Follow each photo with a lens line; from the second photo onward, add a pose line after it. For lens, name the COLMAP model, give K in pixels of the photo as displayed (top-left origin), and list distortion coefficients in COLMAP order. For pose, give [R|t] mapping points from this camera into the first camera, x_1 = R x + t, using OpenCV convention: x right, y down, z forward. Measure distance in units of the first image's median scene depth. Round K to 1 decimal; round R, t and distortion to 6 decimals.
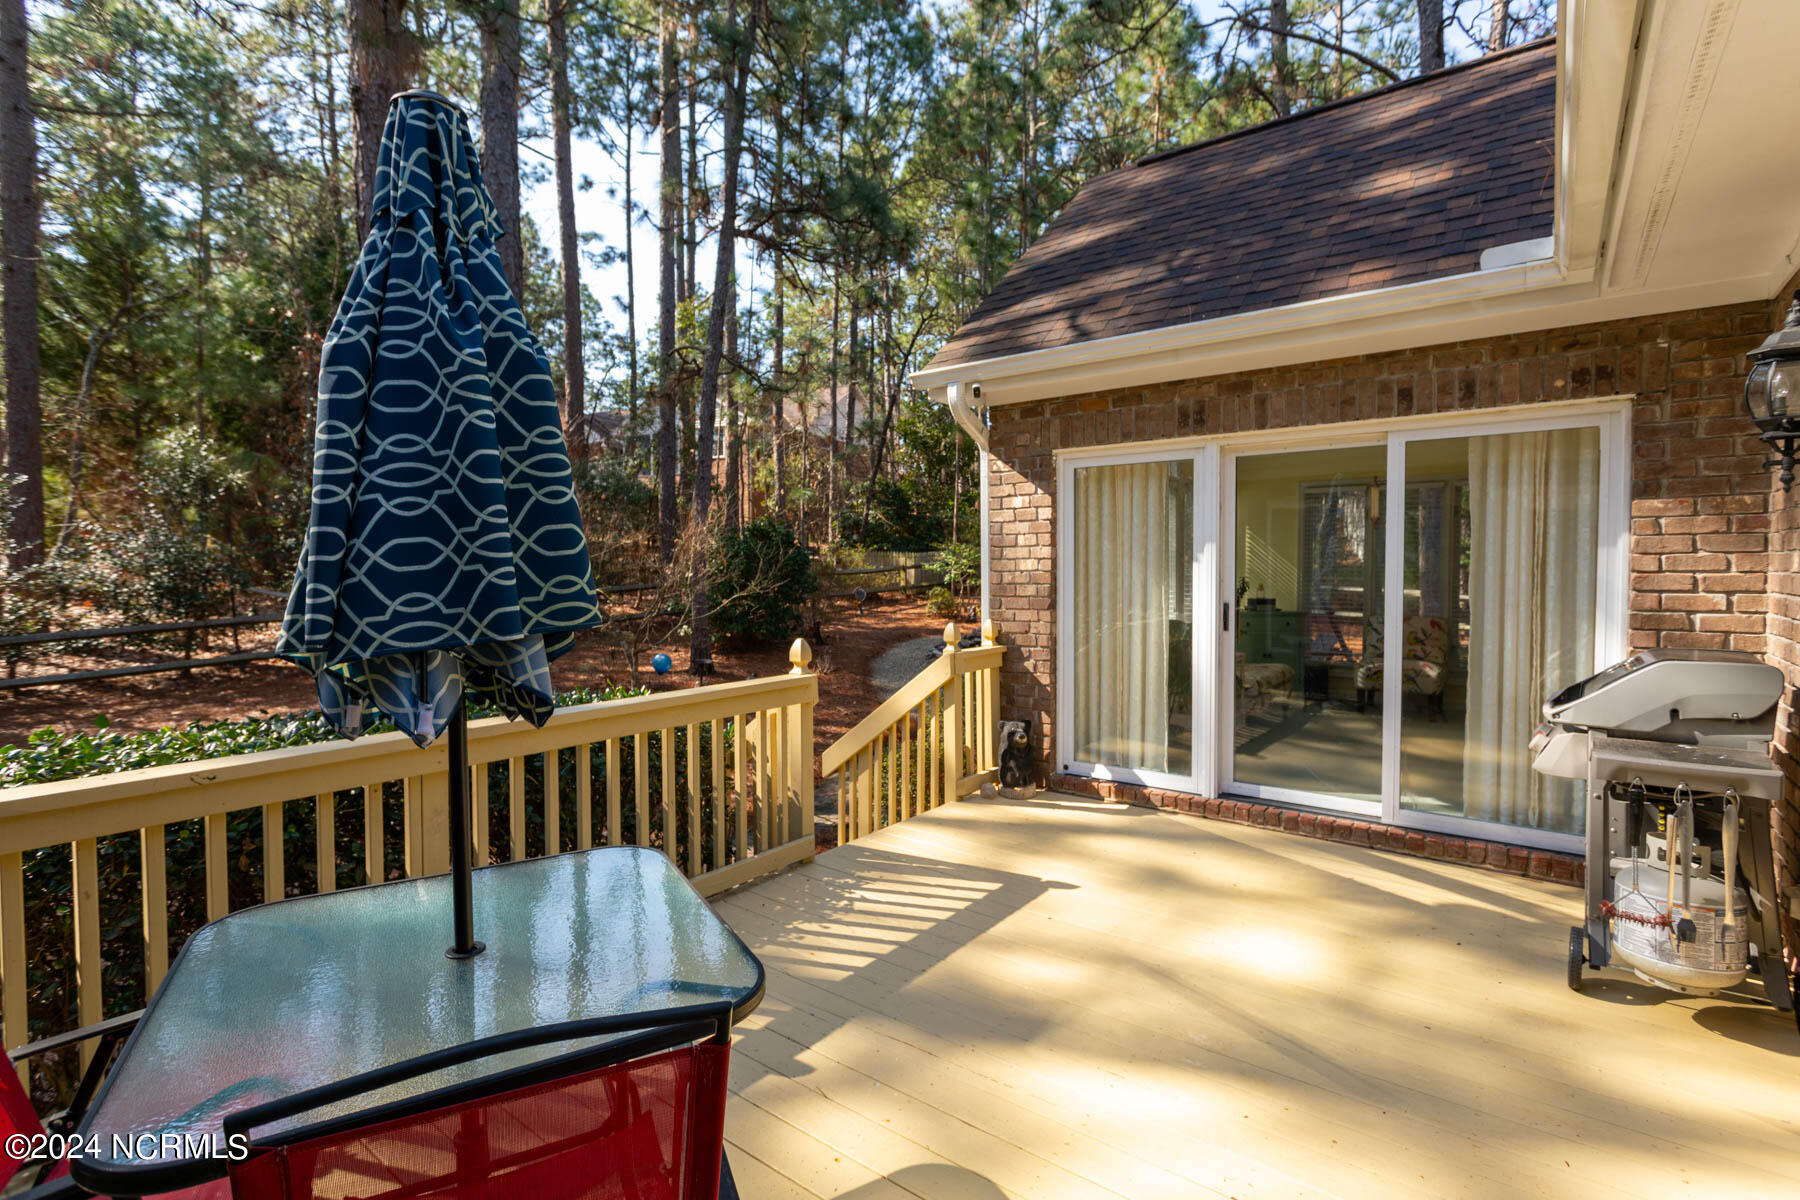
lens RADIAL K [[850.8, 0, 907.2], [0, 850.8, 606.2], [0, 0, 1]] dist [0.000673, 0.000500]
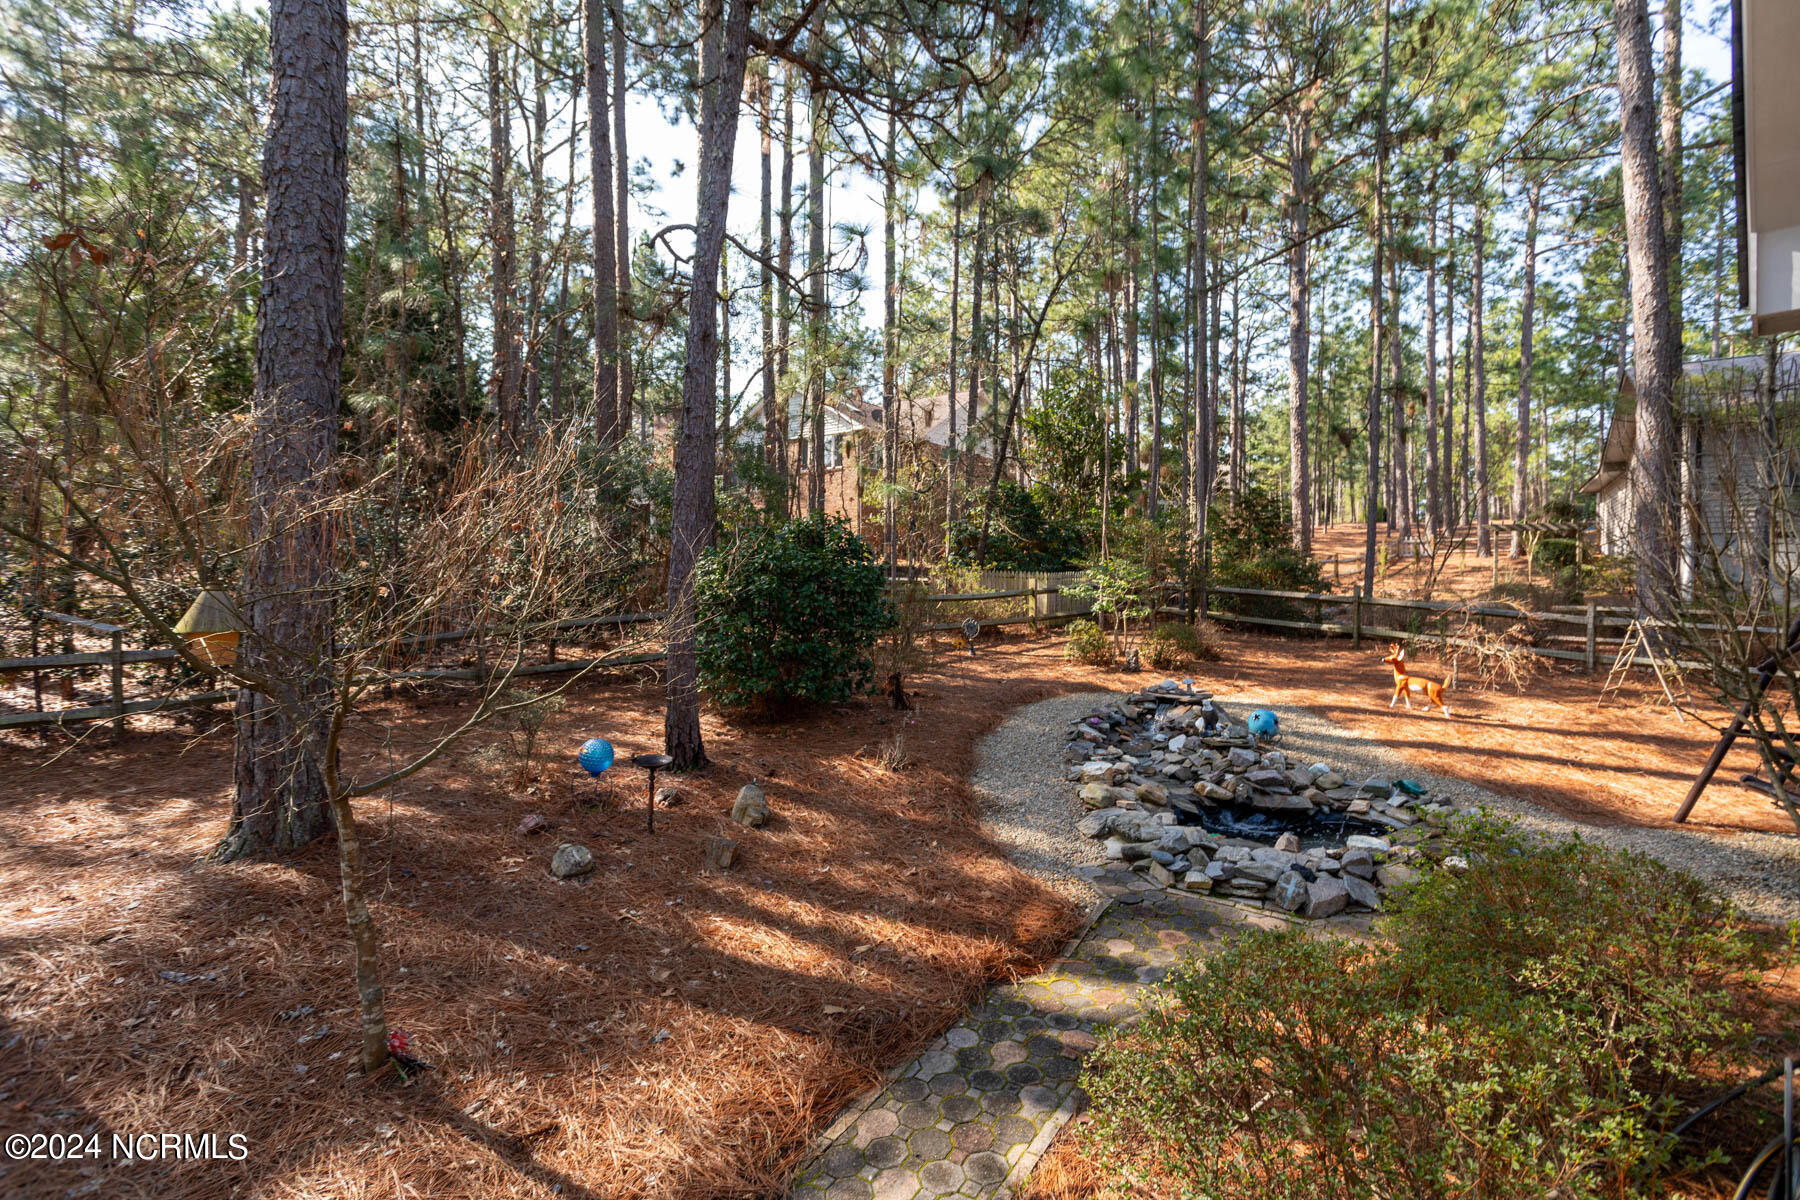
lens RADIAL K [[850.8, 0, 887.9], [0, 850.8, 612.9], [0, 0, 1]] dist [0.000673, 0.000500]
pose [[0.984595, 0.003337, -0.174821, 0.000987], [-0.007502, 0.999703, -0.023168, -0.007812], [0.174692, 0.024123, 0.984328, 0.213172]]
